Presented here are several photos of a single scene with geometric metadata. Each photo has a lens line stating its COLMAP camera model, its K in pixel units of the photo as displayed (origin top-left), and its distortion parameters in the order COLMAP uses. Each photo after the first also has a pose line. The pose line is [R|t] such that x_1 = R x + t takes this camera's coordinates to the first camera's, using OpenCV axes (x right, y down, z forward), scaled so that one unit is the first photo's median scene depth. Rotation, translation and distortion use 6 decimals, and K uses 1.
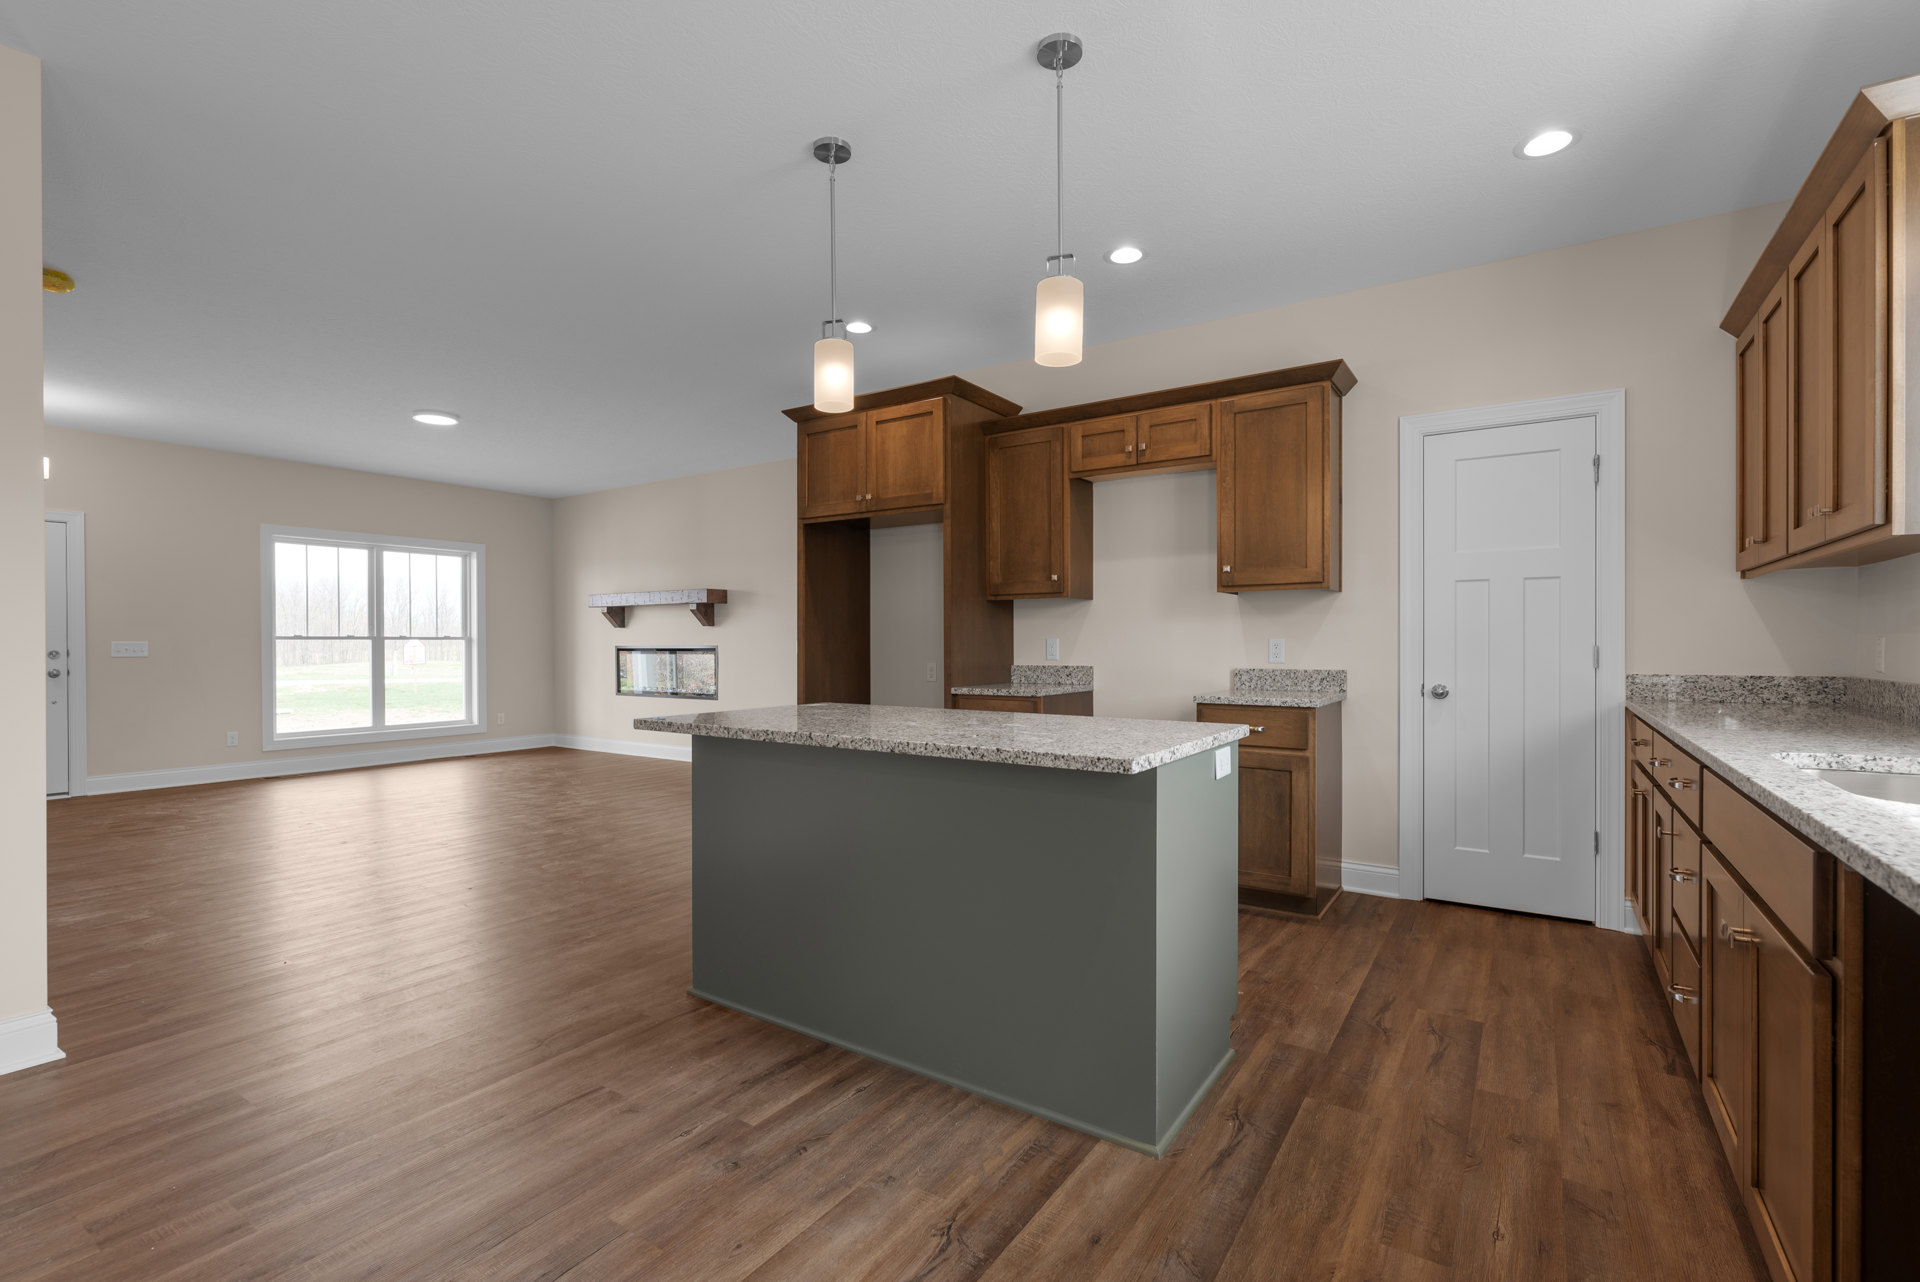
lens RADIAL K [[870.2, 0, 960.0], [0, 870.2, 641.0], [0, 0, 1]] dist [0.000743, 0.000043]
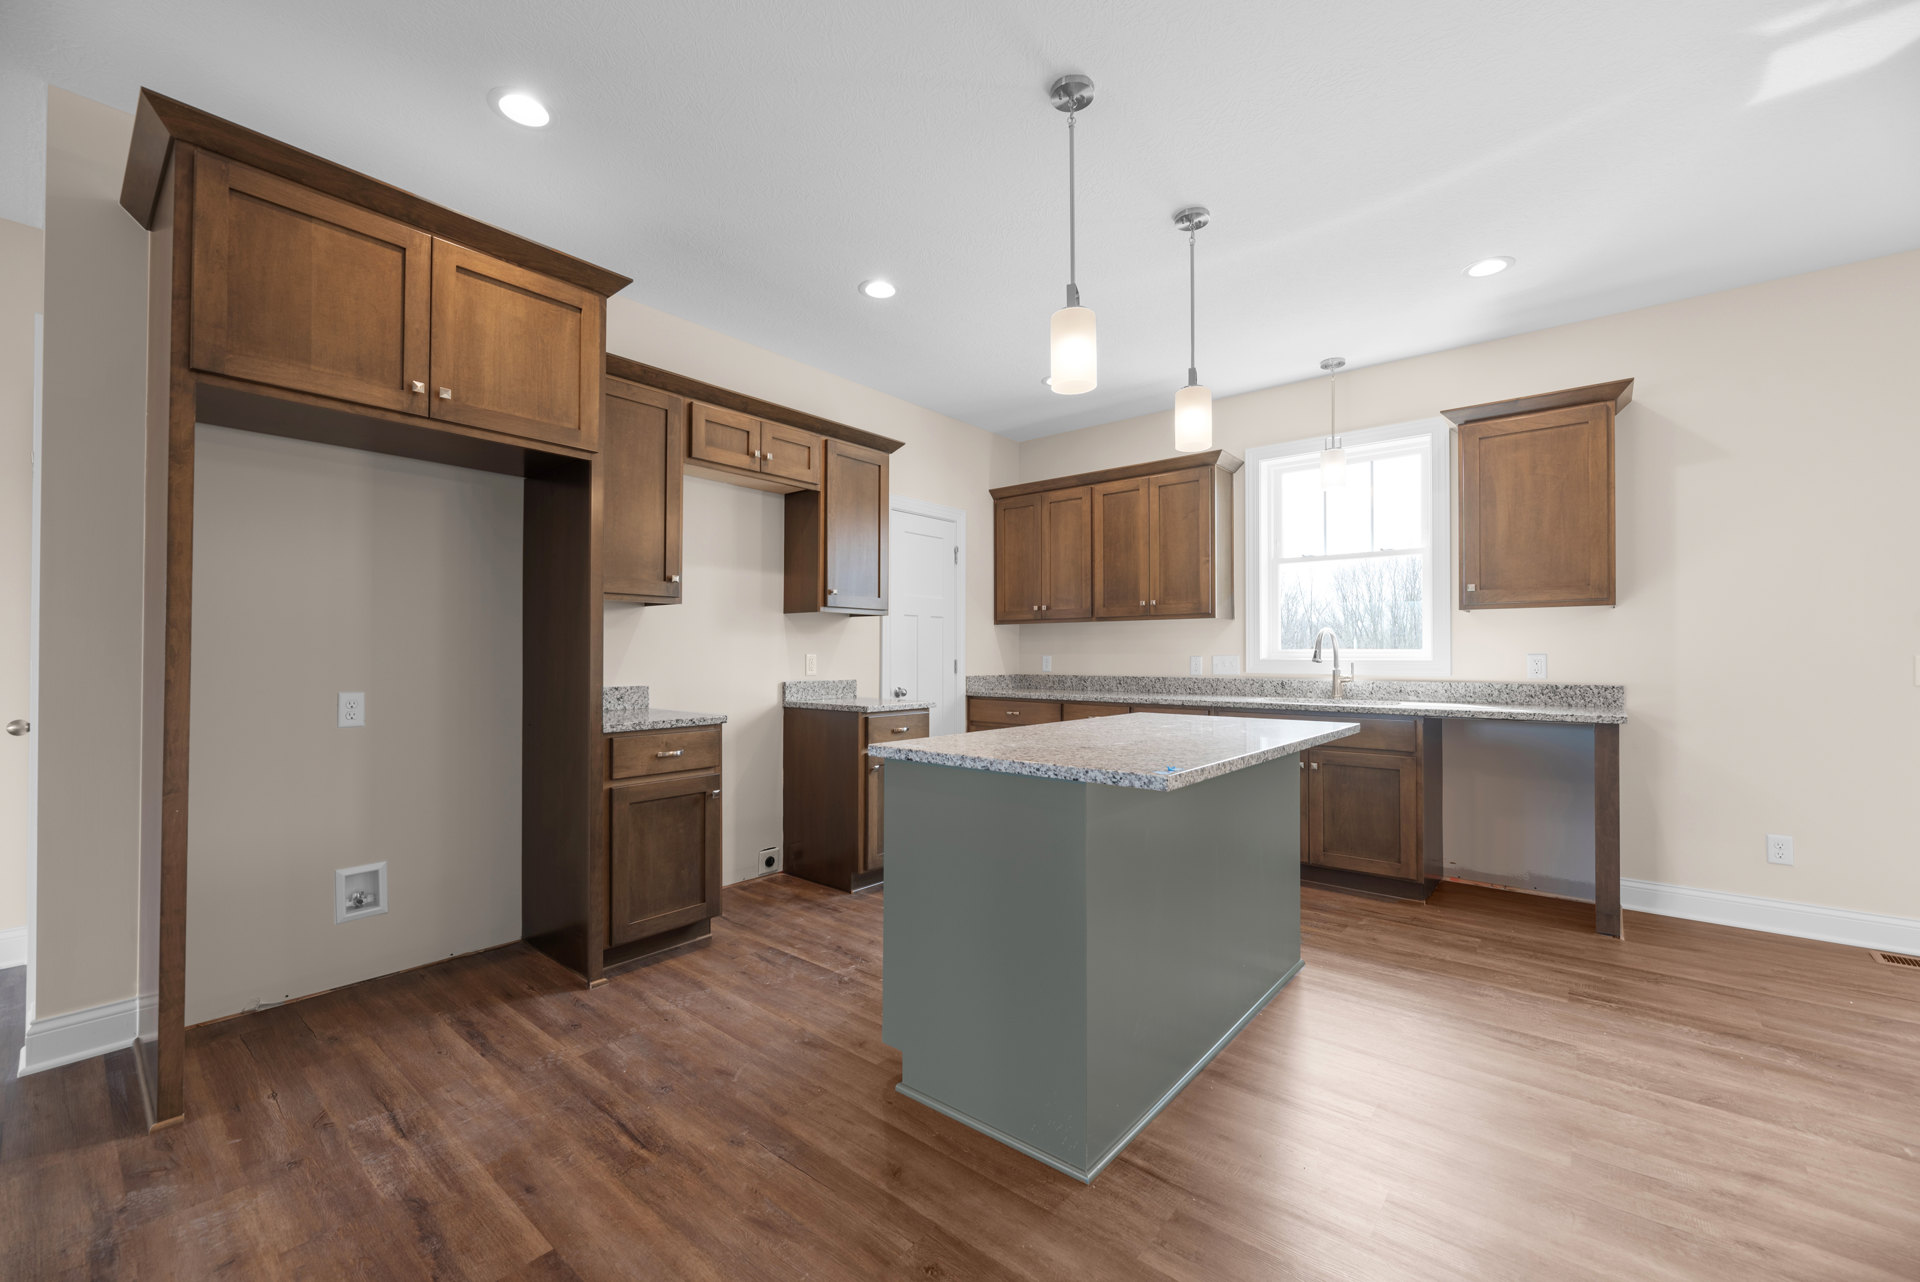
lens RADIAL K [[769.0, 0, 960.0], [0, 769.0, 641.0], [0, 0, 1]] dist [0.000165, -0.000122]
pose [[0.109451, 0.025209, 0.993672, -0.607556], [0.001383, 0.999674, -0.025514, 0.005396], [-0.993991, 0.004167, 0.109380, 0.683318]]
